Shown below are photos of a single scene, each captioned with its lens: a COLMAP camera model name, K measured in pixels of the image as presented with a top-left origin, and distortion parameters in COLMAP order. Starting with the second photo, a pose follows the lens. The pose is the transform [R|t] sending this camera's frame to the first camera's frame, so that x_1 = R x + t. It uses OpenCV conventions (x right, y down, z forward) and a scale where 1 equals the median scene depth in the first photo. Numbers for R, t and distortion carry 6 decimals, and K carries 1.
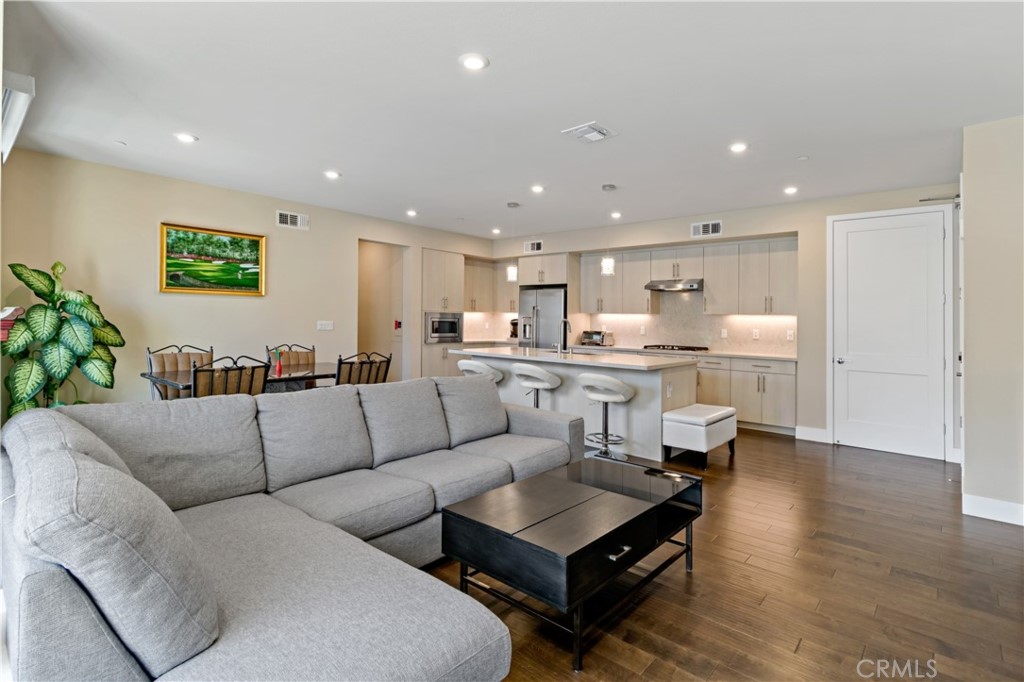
lens RADIAL K [[501.7, 0, 520.0], [0, 501.7, 321.5], [0, 0, 1]] dist [0.019304, -0.005610]
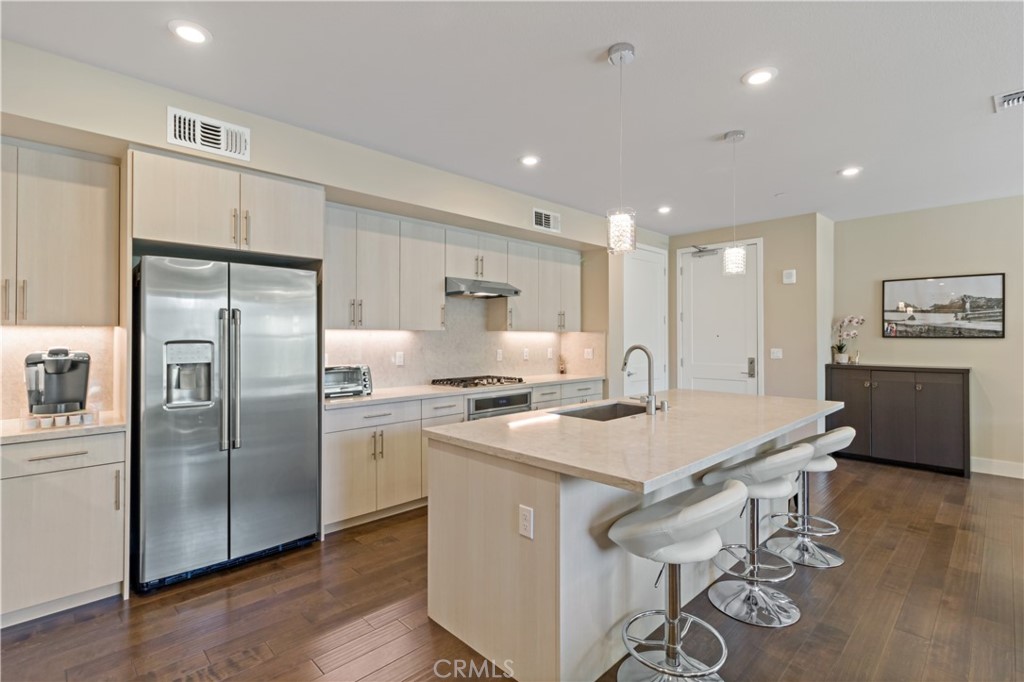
lens RADIAL K [[479.7, 0, 512.9], [0, 479.7, 339.0], [0, 0, 1]] dist [0.002860, -0.002046]
pose [[0.096414, -0.025080, 0.995025, -0.404670], [0.007286, 0.999673, 0.024491, -0.023394], [-0.995315, 0.004889, 0.096565, 1.090611]]
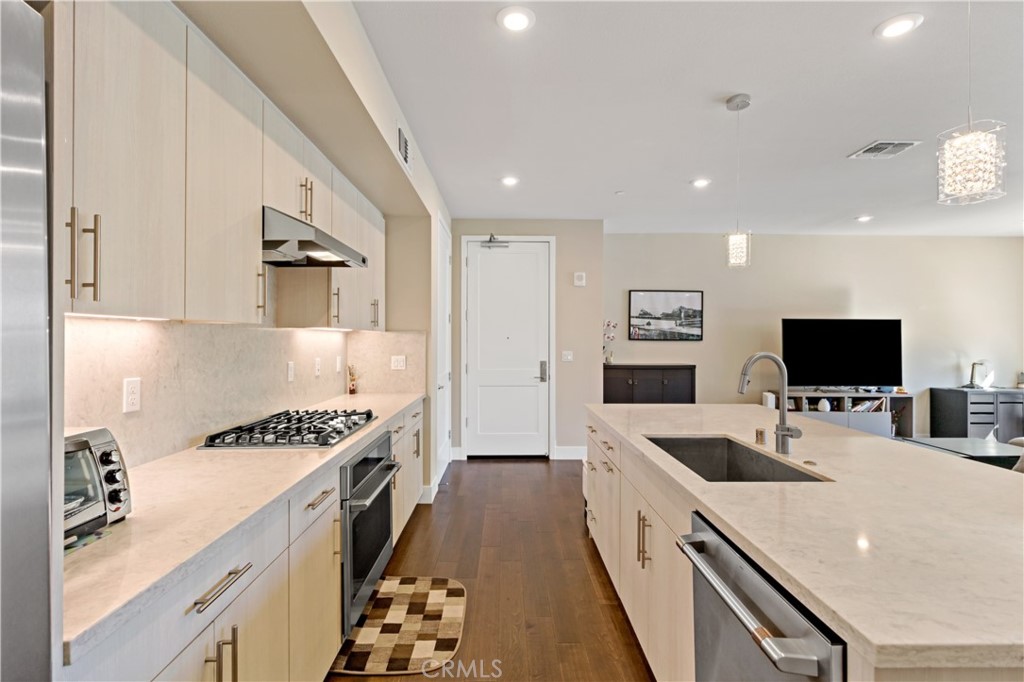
lens RADIAL K [[479.7, 0, 510.4], [0, 479.7, 331.6], [0, 0, 1]] dist [0.002860, -0.002046]
pose [[-0.667586, -0.011555, 0.744443, -0.037325], [-0.013244, 0.999906, 0.003643, -0.017239], [-0.744415, -0.007428, -0.667676, 1.362994]]
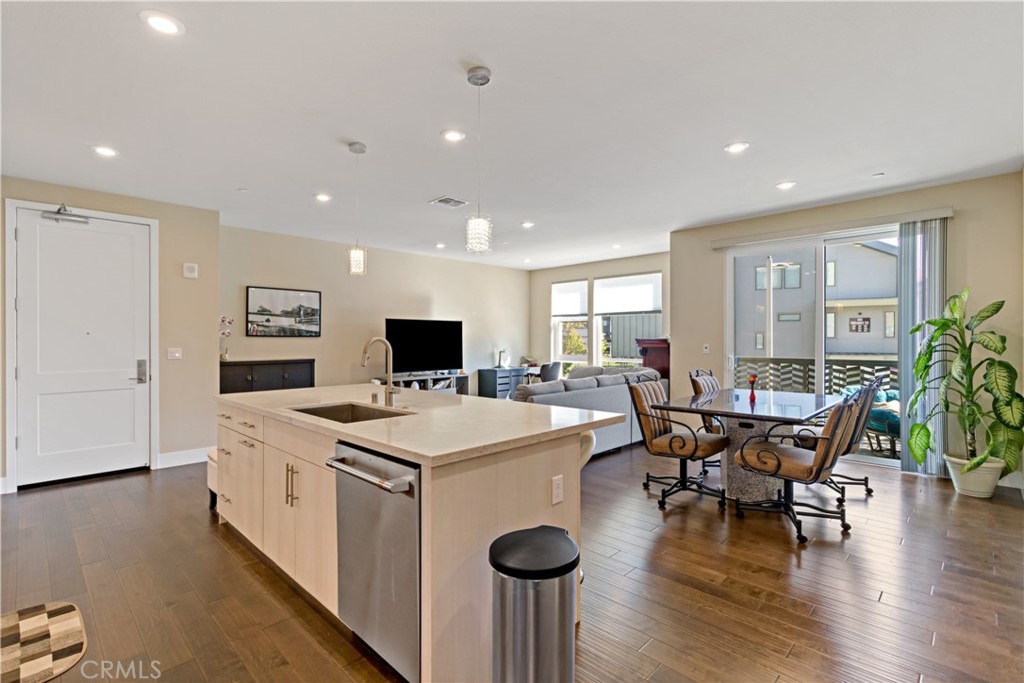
lens RADIAL K [[479.7, 0, 518.5], [0, 479.7, 339.3], [0, 0, 1]] dist [0.002860, -0.002046]
pose [[-0.998628, -0.015707, 0.049947, -0.070469], [-0.015448, 0.999865, 0.005554, -0.007279], [-0.050028, 0.004775, -0.998736, 1.478184]]
